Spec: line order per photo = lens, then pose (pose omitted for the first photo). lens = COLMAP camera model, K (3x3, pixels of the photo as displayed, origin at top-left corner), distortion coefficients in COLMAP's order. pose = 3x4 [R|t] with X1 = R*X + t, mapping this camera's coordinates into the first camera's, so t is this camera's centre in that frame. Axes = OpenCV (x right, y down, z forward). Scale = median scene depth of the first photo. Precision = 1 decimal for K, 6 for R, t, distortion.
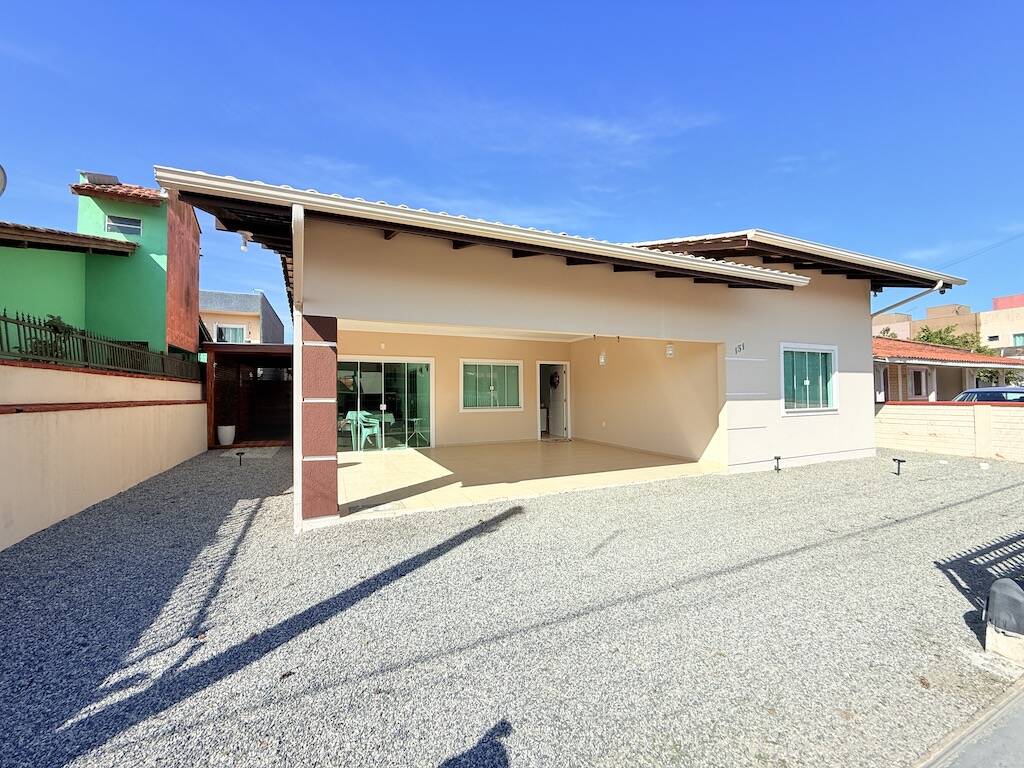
lens RADIAL K [[406.0, 0, 509.3], [0, 406.0, 384.8], [0, 0, 1]] dist [0.000683, -0.000079]
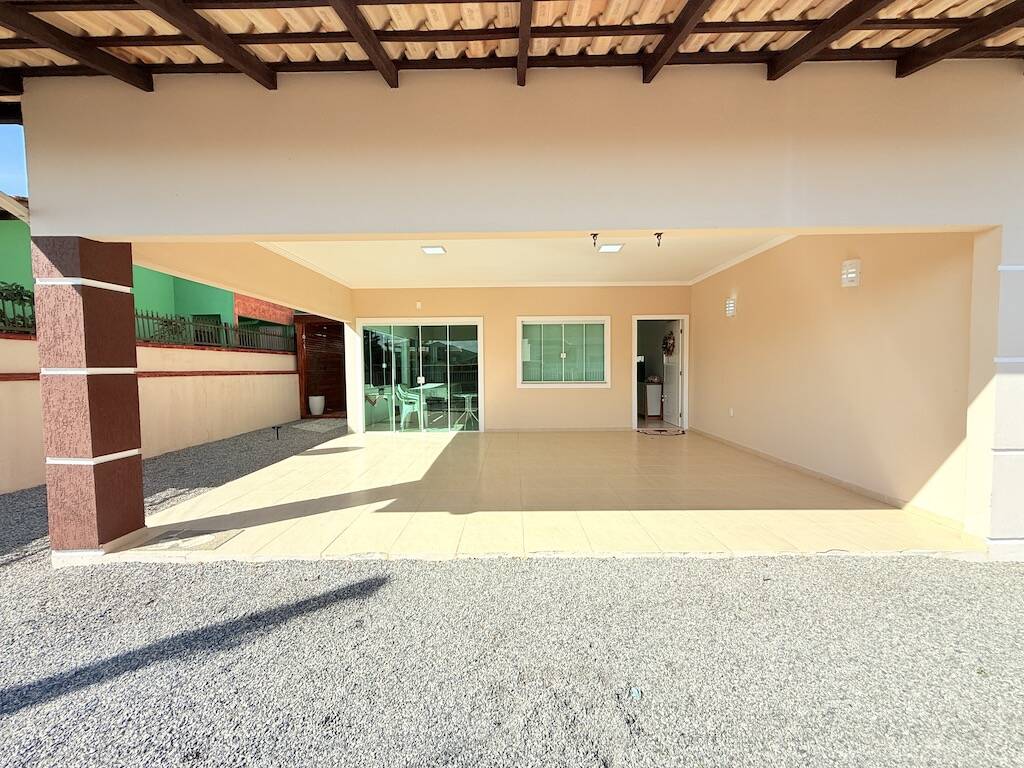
lens RADIAL K [[408.2, 0, 509.3], [0, 408.2, 387.3], [0, 0, 1]] dist [-0.000834, -0.000614]
pose [[0.907773, 0.020766, -0.418948, 0.247210], [0.011135, 0.997229, 0.073558, 0.013123], [0.419315, -0.071439, 0.905026, 0.399706]]
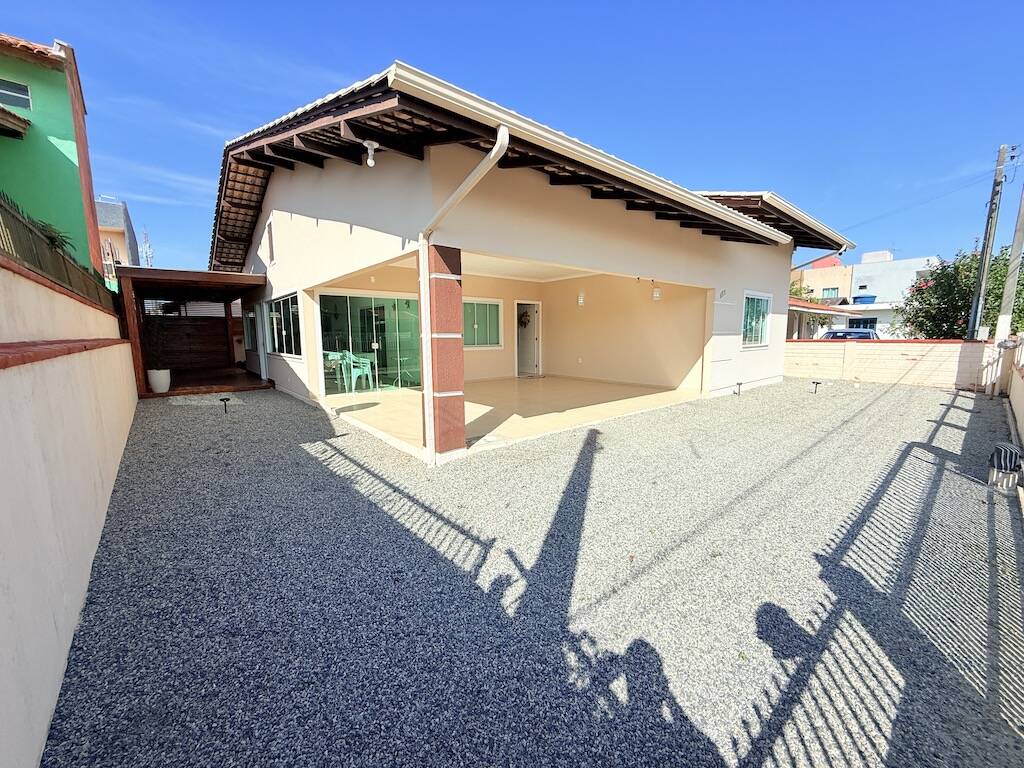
lens RADIAL K [[408.2, 0, 509.3], [0, 408.2, 387.3], [0, 0, 1]] dist [-0.000834, -0.000614]
pose [[0.959752, -0.033539, 0.278839, -0.345312], [-0.008840, 0.988745, 0.149352, 0.007570], [-0.280710, -0.145805, 0.948653, 0.000460]]
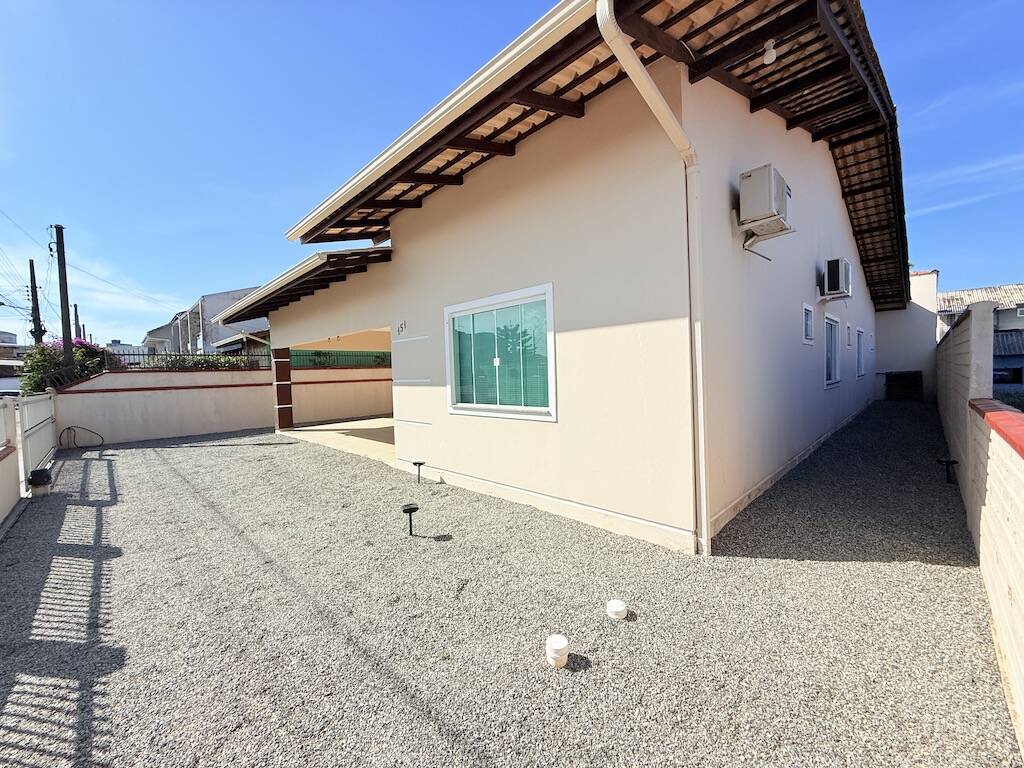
lens RADIAL K [[408.2, 0, 509.3], [0, 408.2, 387.3], [0, 0, 1]] dist [-0.000834, -0.000614]
pose [[0.348608, 0.032039, -0.936721, 1.332758], [0.050475, 0.997323, 0.052897, 0.000511], [0.935908, -0.065722, 0.346058, 0.829703]]
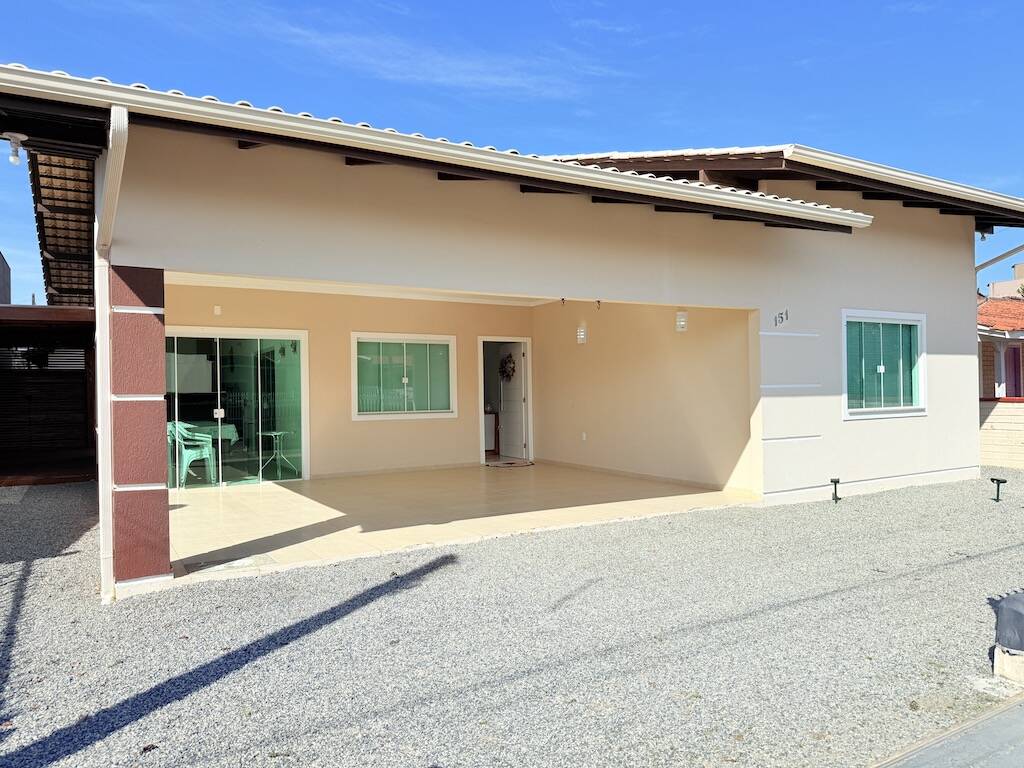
lens RADIAL K [[713.0, 0, 512.4], [0, 713.0, 389.3], [0, 0, 1]] dist [0.095063, -0.130762]
pose [[0.993692, -0.006641, 0.111946, -0.003538], [0.004691, 0.999833, 0.017676, 0.003966], [-0.112045, -0.017039, 0.993557, -0.118626]]
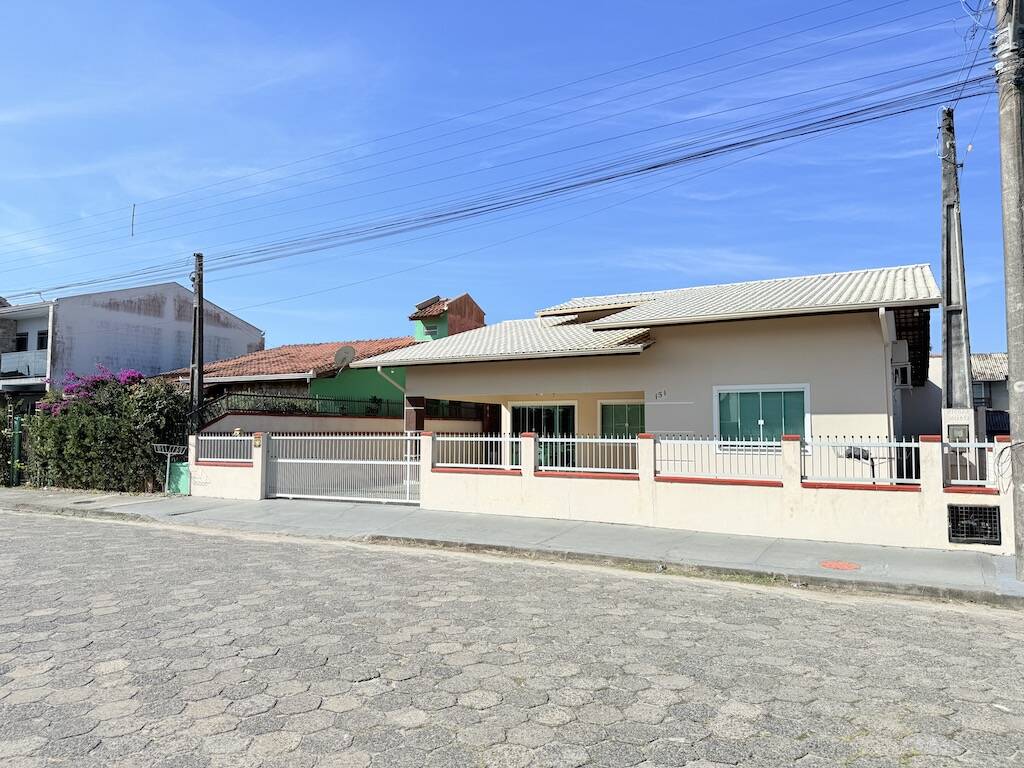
lens RADIAL K [[712.7, 0, 512.0], [0, 712.7, 384.0], [0, 0, 1]] dist [0.101827, -0.131045]
pose [[0.603651, -0.042022, -0.796140, 1.848948], [0.008758, 0.998899, -0.046083, -0.024791], [0.797200, 0.020846, 0.603355, -0.609656]]
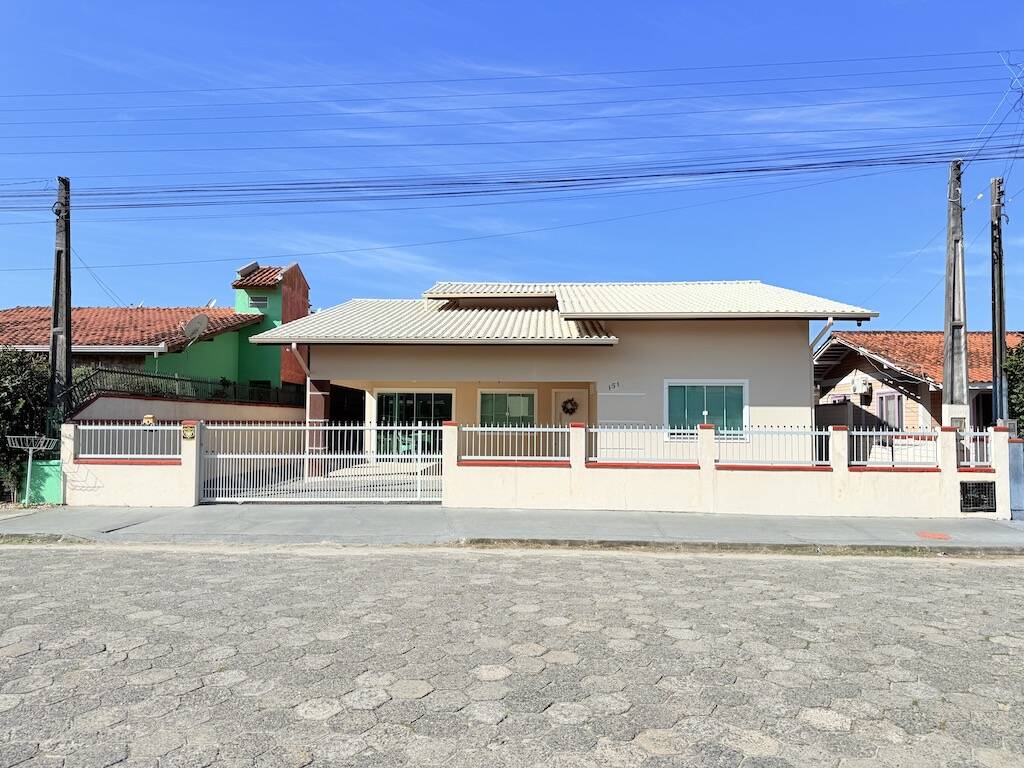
lens RADIAL K [[713.0, 0, 512.4], [0, 713.0, 389.3], [0, 0, 1]] dist [0.095063, -0.130762]
pose [[0.896309, -0.003755, -0.443414, 1.165977], [-0.005653, 0.999786, -0.019895, -0.029600], [0.443393, 0.020339, 0.896096, -1.048934]]
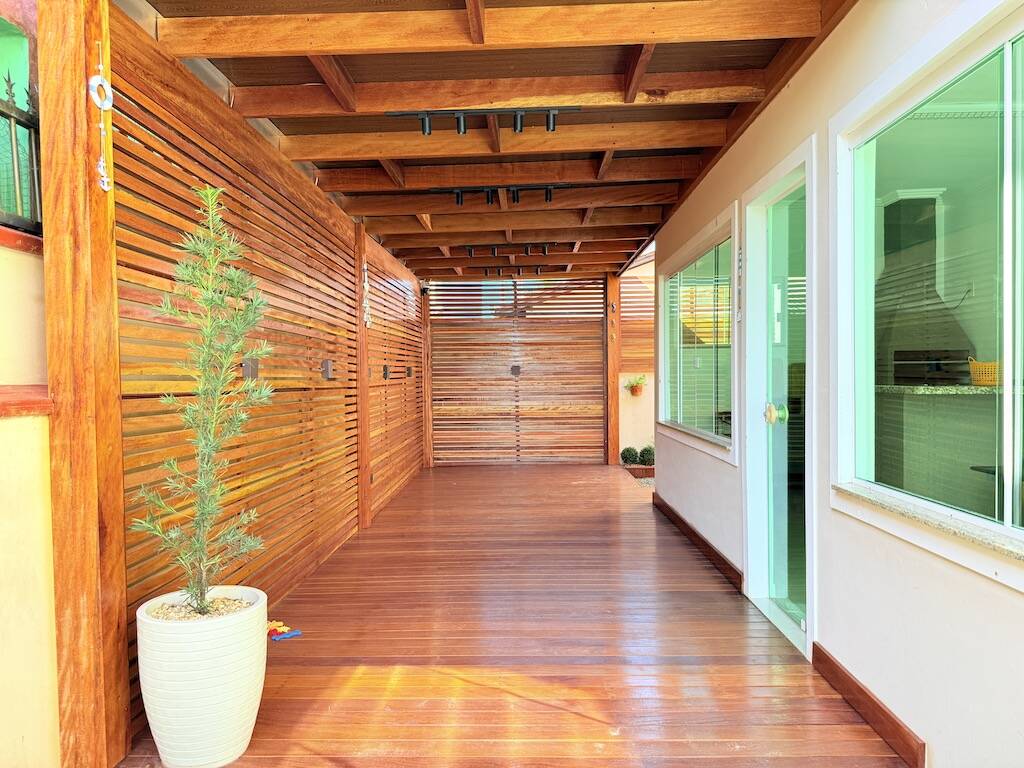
lens RADIAL K [[713.0, 0, 512.4], [0, 713.0, 389.3], [0, 0, 1]] dist [0.095063, -0.130762]
pose [[0.902381, 0.005324, -0.430905, -0.742873], [0.015168, 0.998912, 0.044106, 0.043161], [0.430671, -0.046337, 0.901319, 1.215185]]
